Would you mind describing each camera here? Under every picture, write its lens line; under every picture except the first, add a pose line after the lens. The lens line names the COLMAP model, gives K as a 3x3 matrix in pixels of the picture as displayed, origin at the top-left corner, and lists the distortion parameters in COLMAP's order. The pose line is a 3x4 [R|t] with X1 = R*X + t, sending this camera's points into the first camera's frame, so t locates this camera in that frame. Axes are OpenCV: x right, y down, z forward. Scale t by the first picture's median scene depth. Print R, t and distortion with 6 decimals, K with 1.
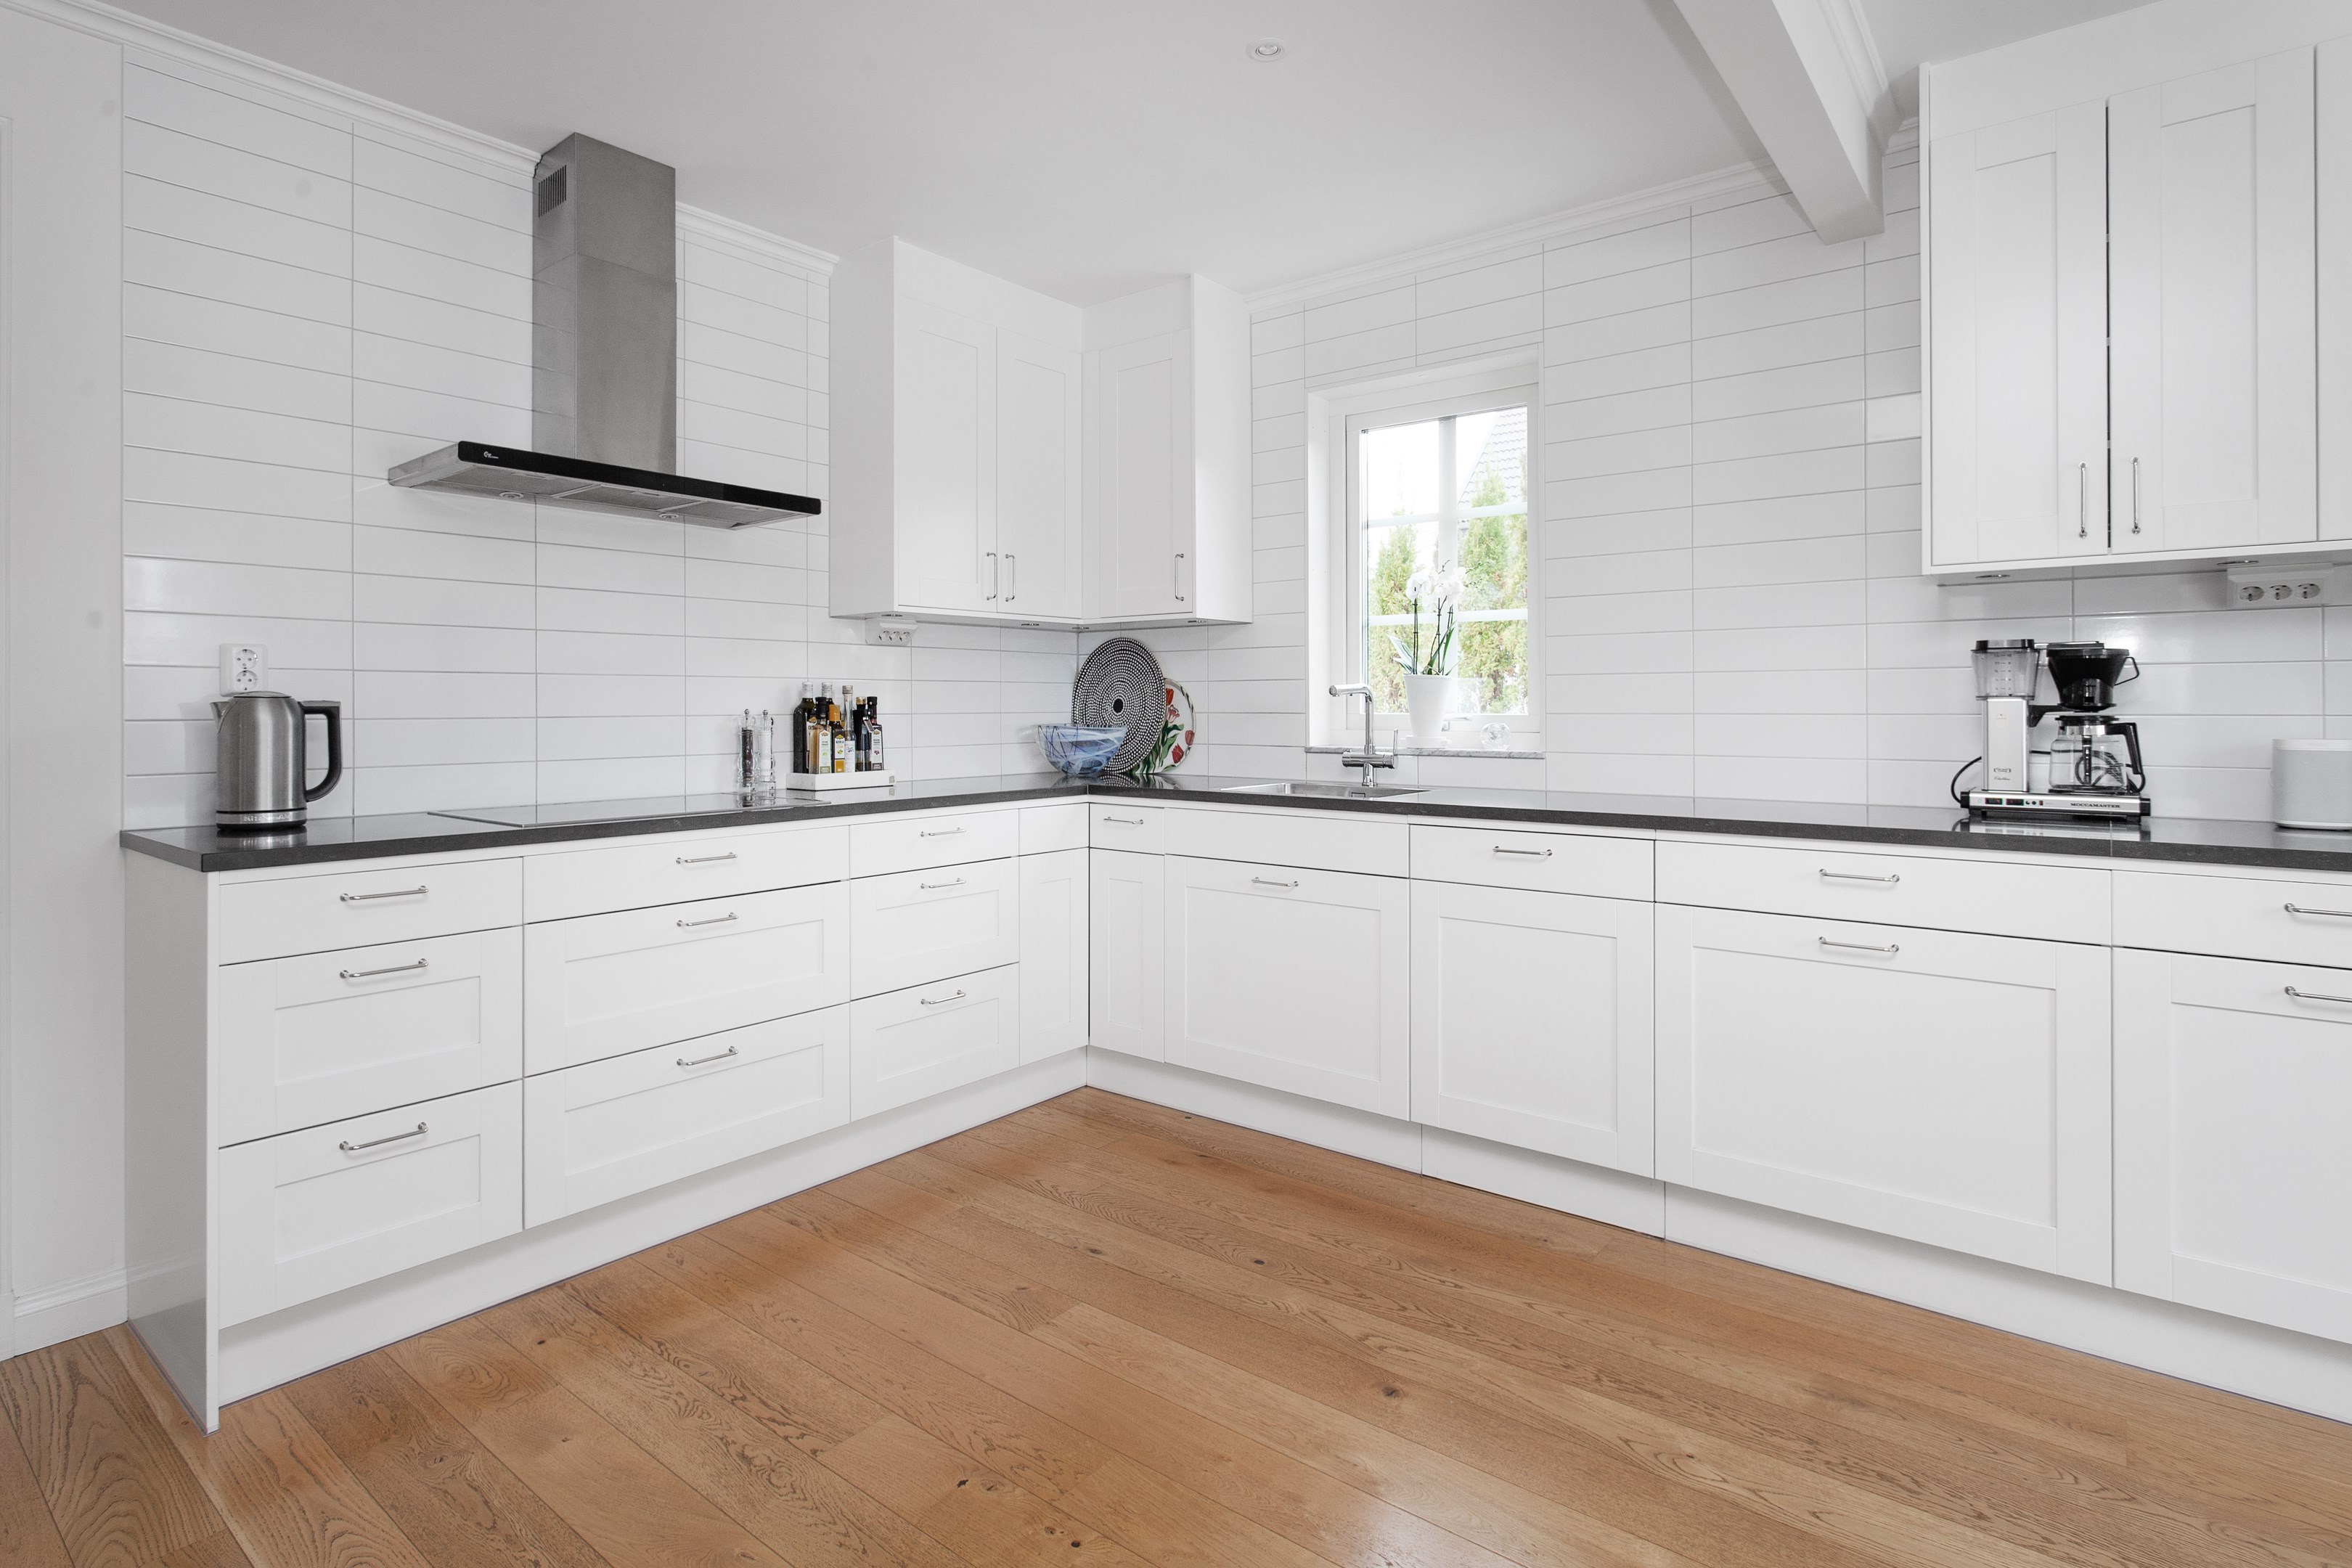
lens RADIAL K [[1281.1, 0, 1210.8], [0, 1281.1, 715.0], [0, 0, 1]] dist [-0.002194, -0.000490]
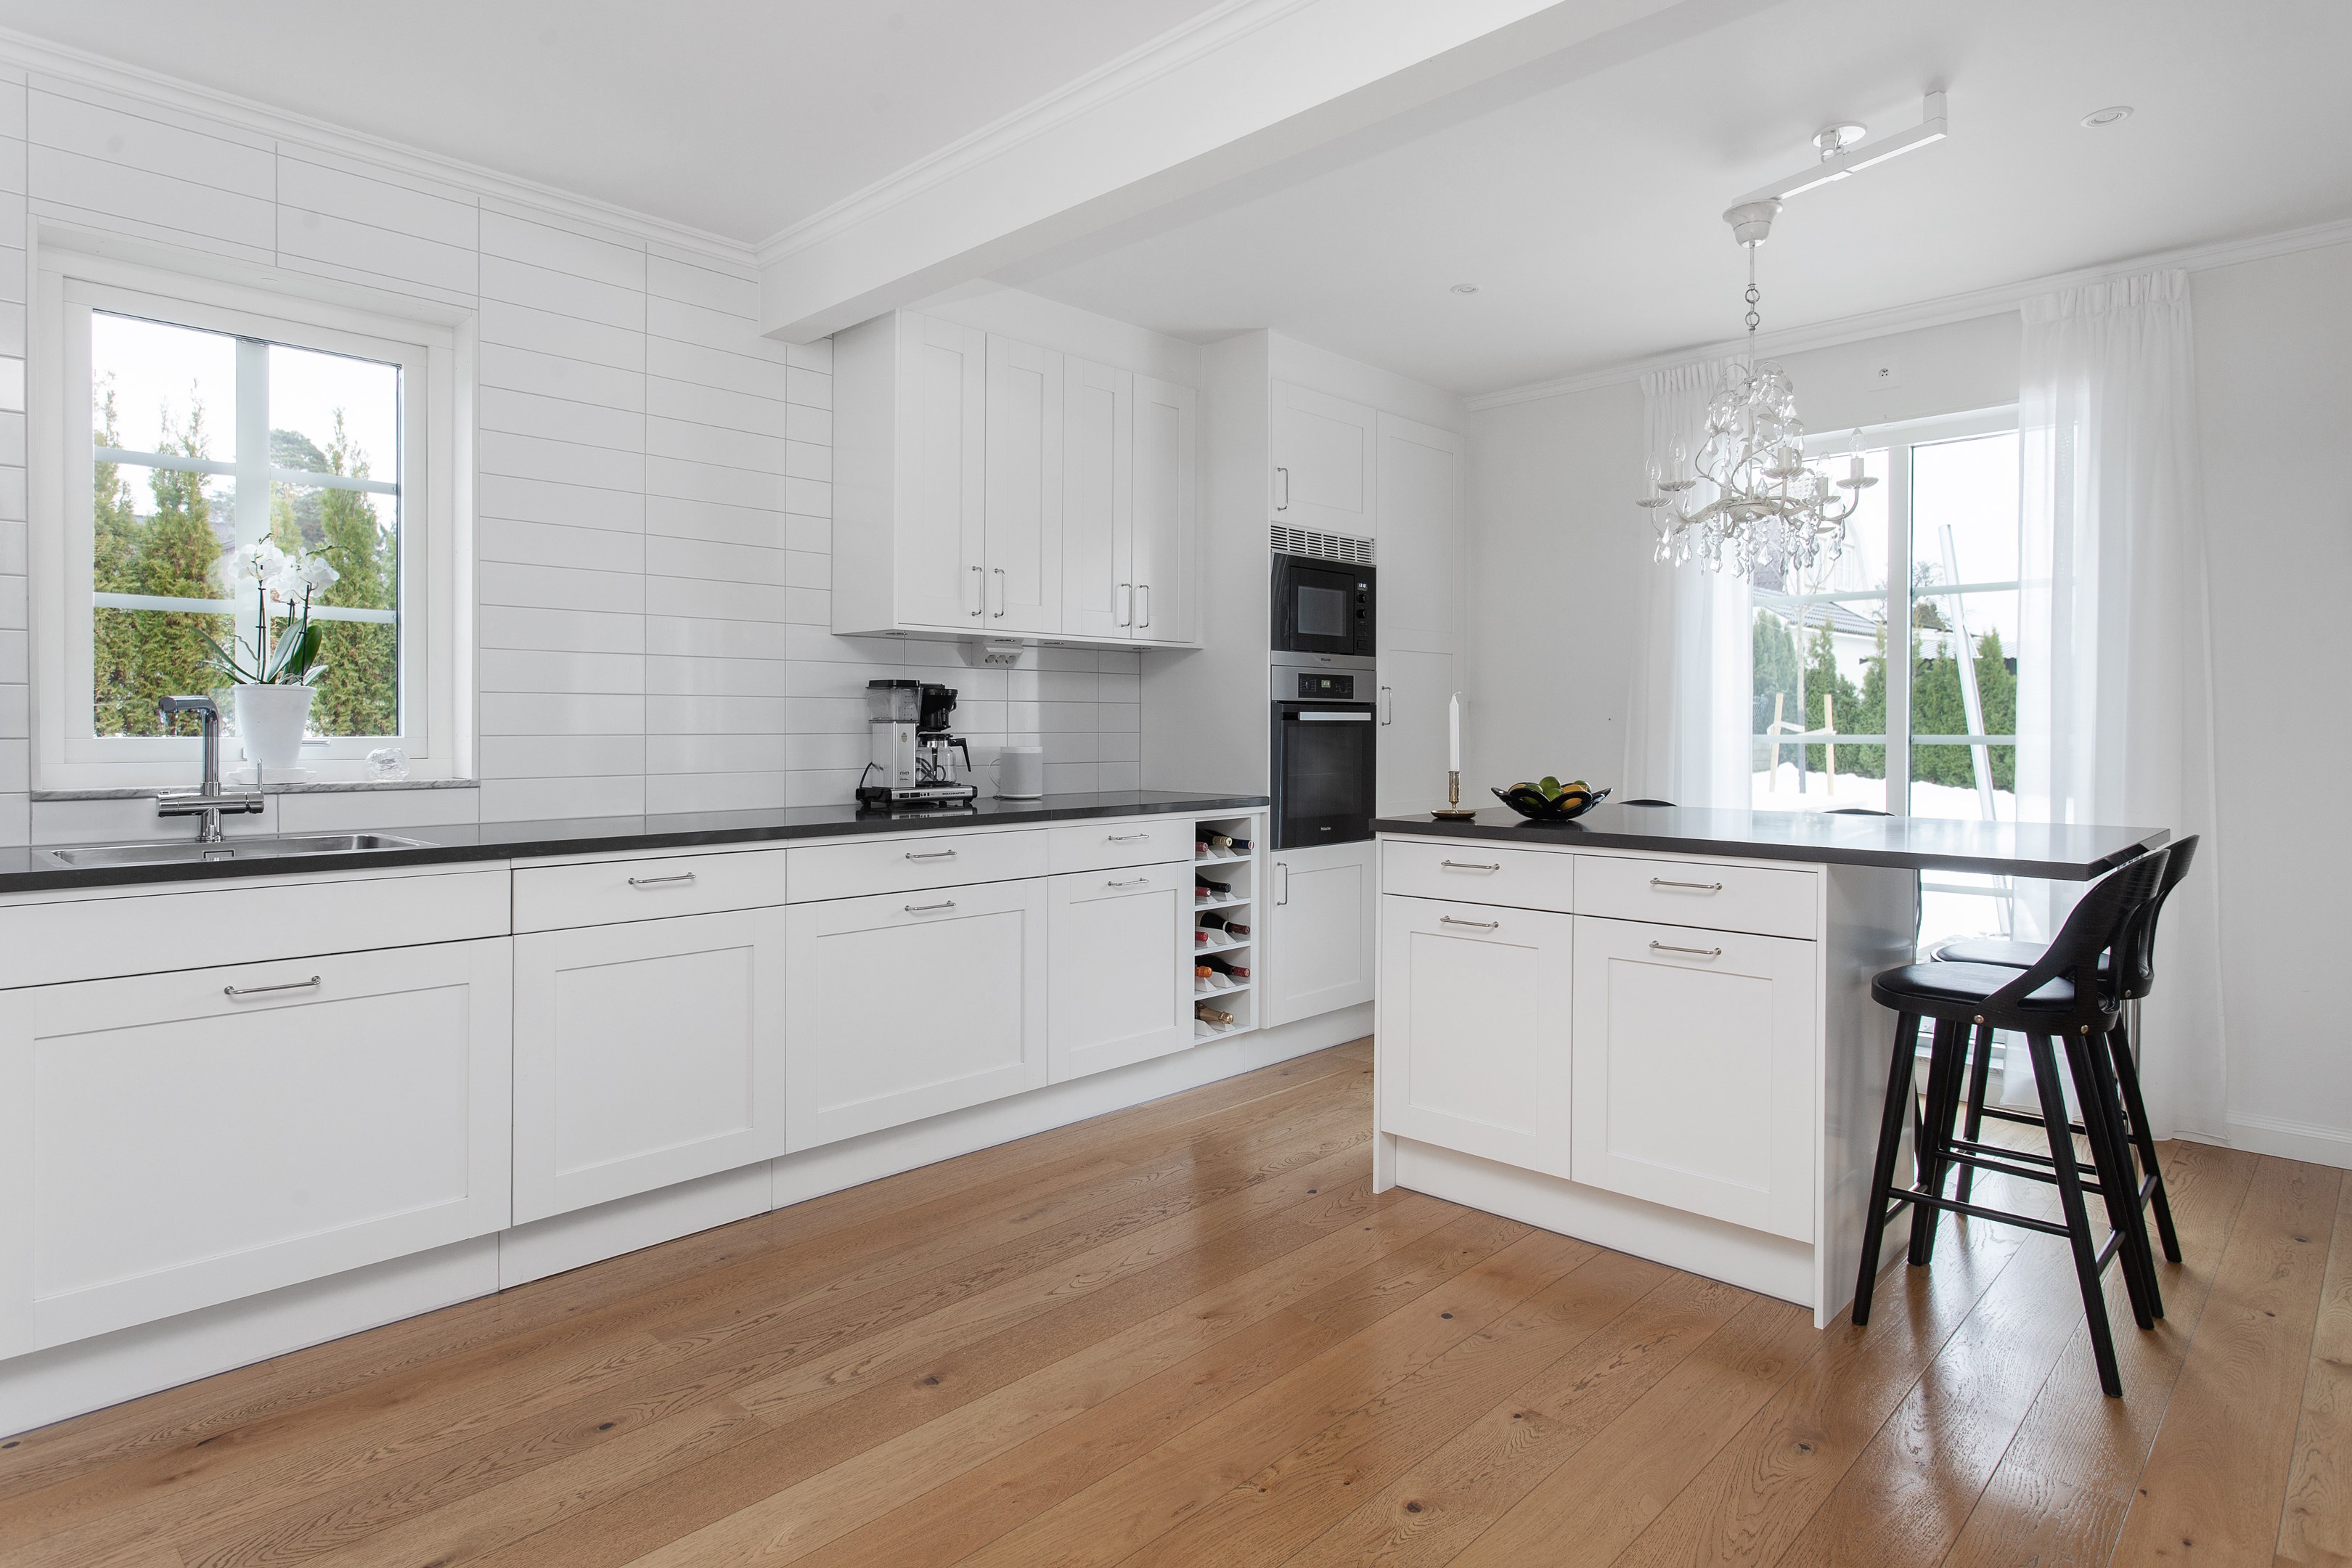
lens RADIAL K [[1291.5, 0, 1111.2], [0, 1291.5, 730.4], [0, 0, 1]] dist [-0.001151, -0.000387]
pose [[0.095224, -0.008675, 0.995418, -0.775799], [0.001215, 0.999962, 0.008598, -0.015592], [-0.995455, 0.000391, 0.095231, 0.644529]]
